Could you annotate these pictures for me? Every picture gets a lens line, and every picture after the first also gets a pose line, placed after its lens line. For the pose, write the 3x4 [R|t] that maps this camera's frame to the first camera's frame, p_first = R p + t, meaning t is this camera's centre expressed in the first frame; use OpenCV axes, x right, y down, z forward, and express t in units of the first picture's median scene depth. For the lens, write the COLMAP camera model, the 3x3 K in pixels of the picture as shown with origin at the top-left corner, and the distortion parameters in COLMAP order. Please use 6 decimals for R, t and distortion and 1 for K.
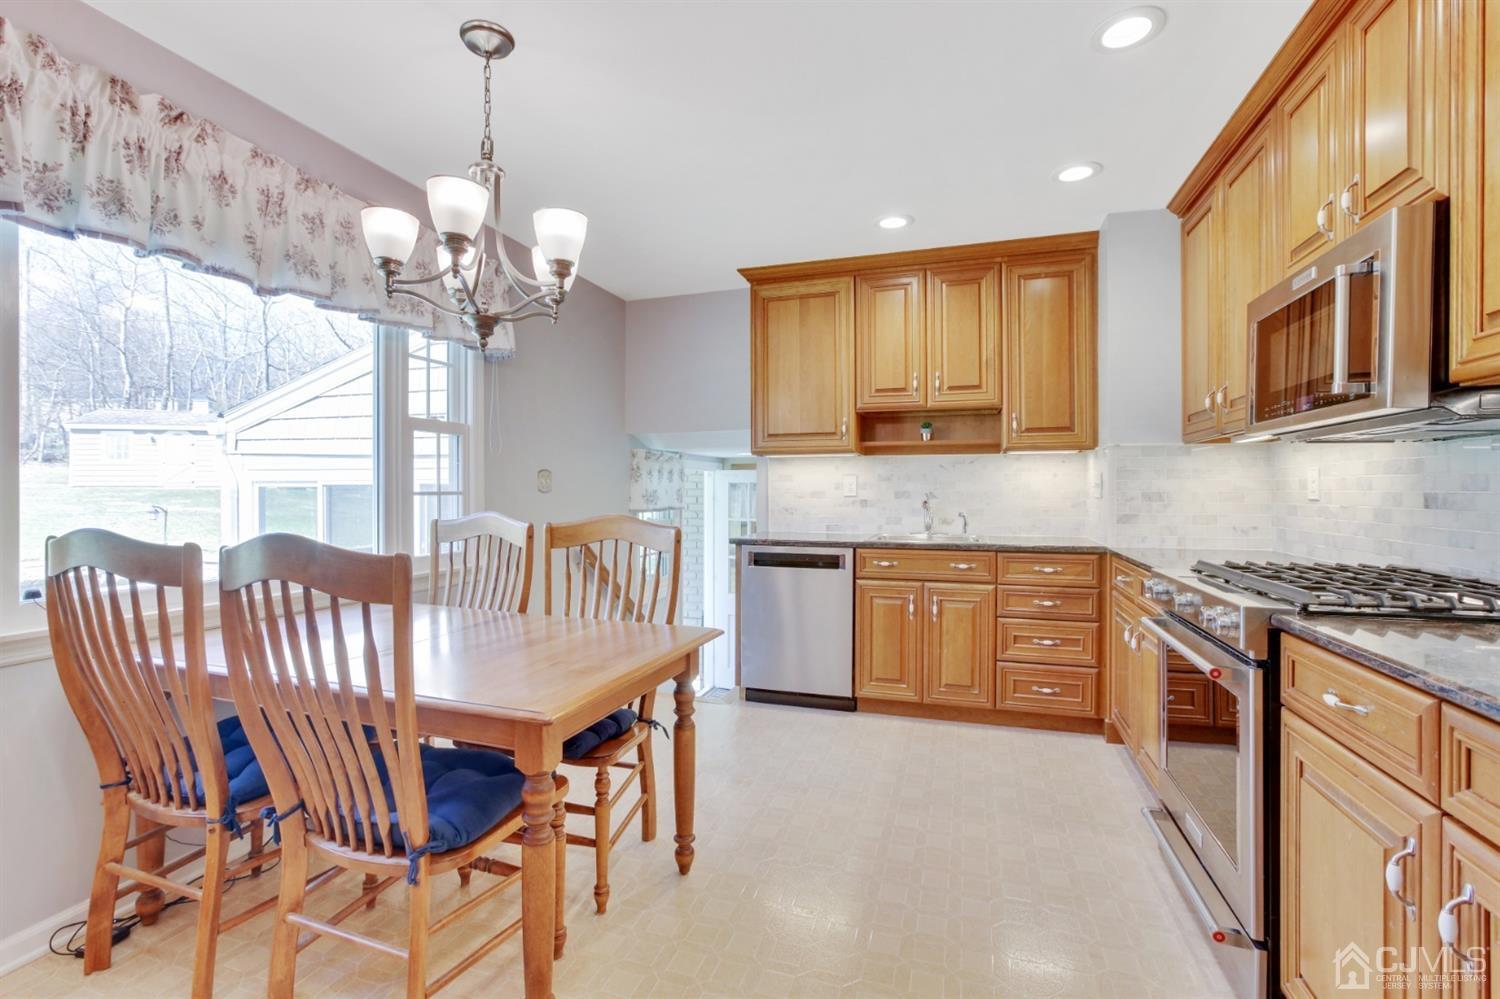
lens RADIAL K [[684.1, 0, 736.7], [0, 684.1, 493.5], [0, 0, 1]] dist [-0.038587, 0.016333]
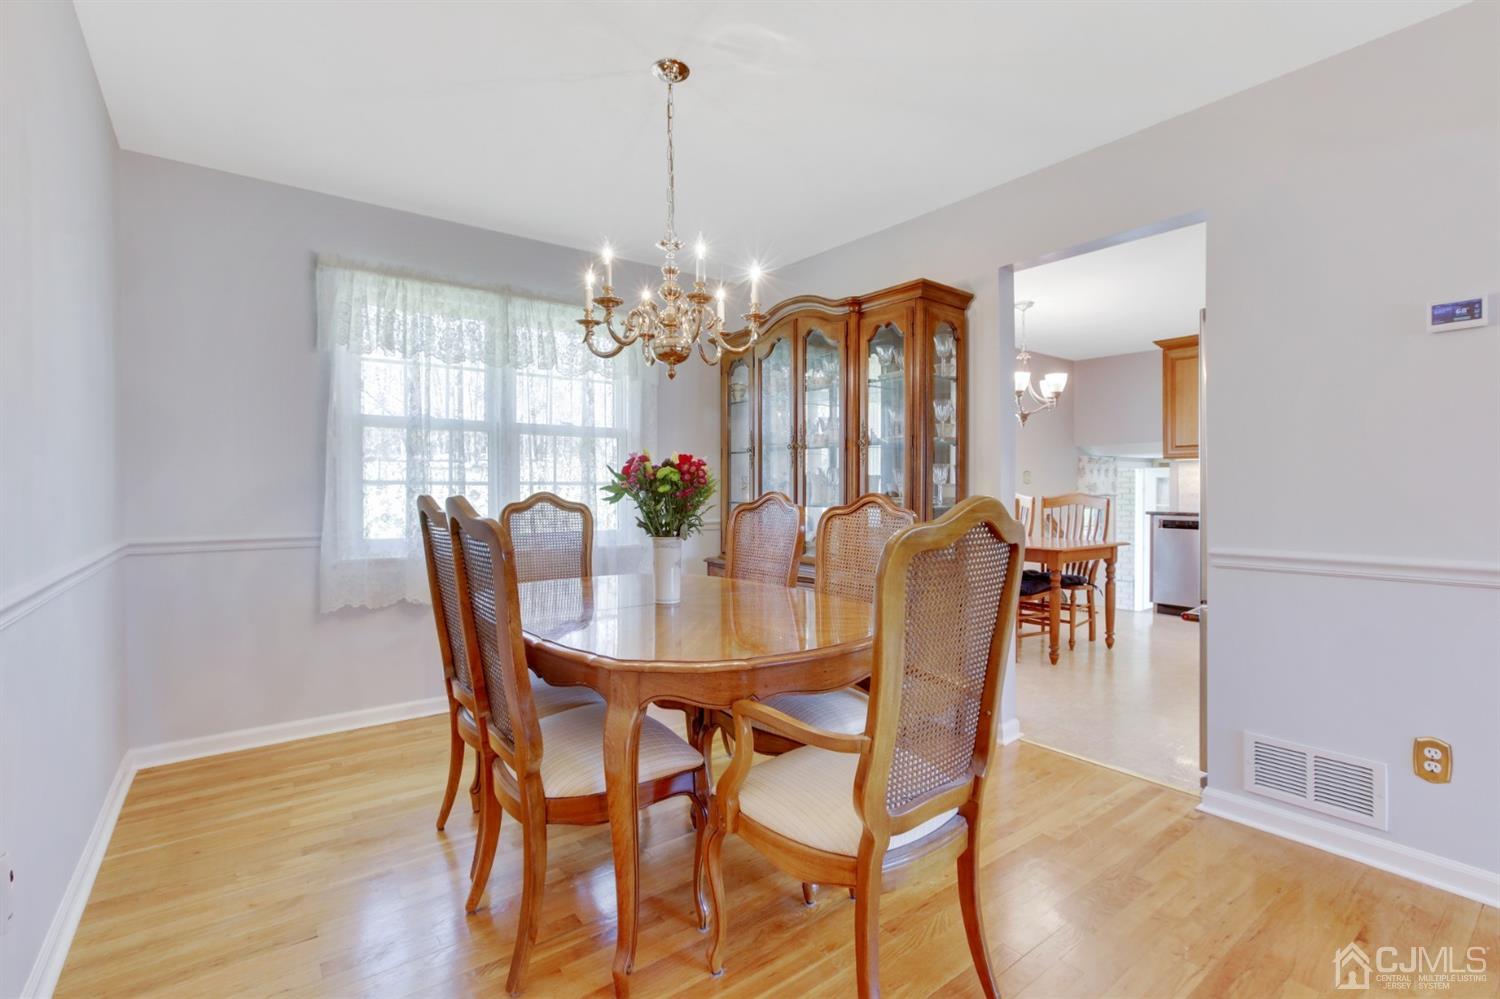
lens RADIAL K [[684.1, 0, 736.7], [0, 684.1, 493.5], [0, 0, 1]] dist [-0.038587, 0.016333]
pose [[0.823800, 0.000224, -0.566881, 0.112764], [0.002576, 0.999988, 0.004139, 0.015760], [0.566875, -0.004870, 0.823789, -1.002935]]
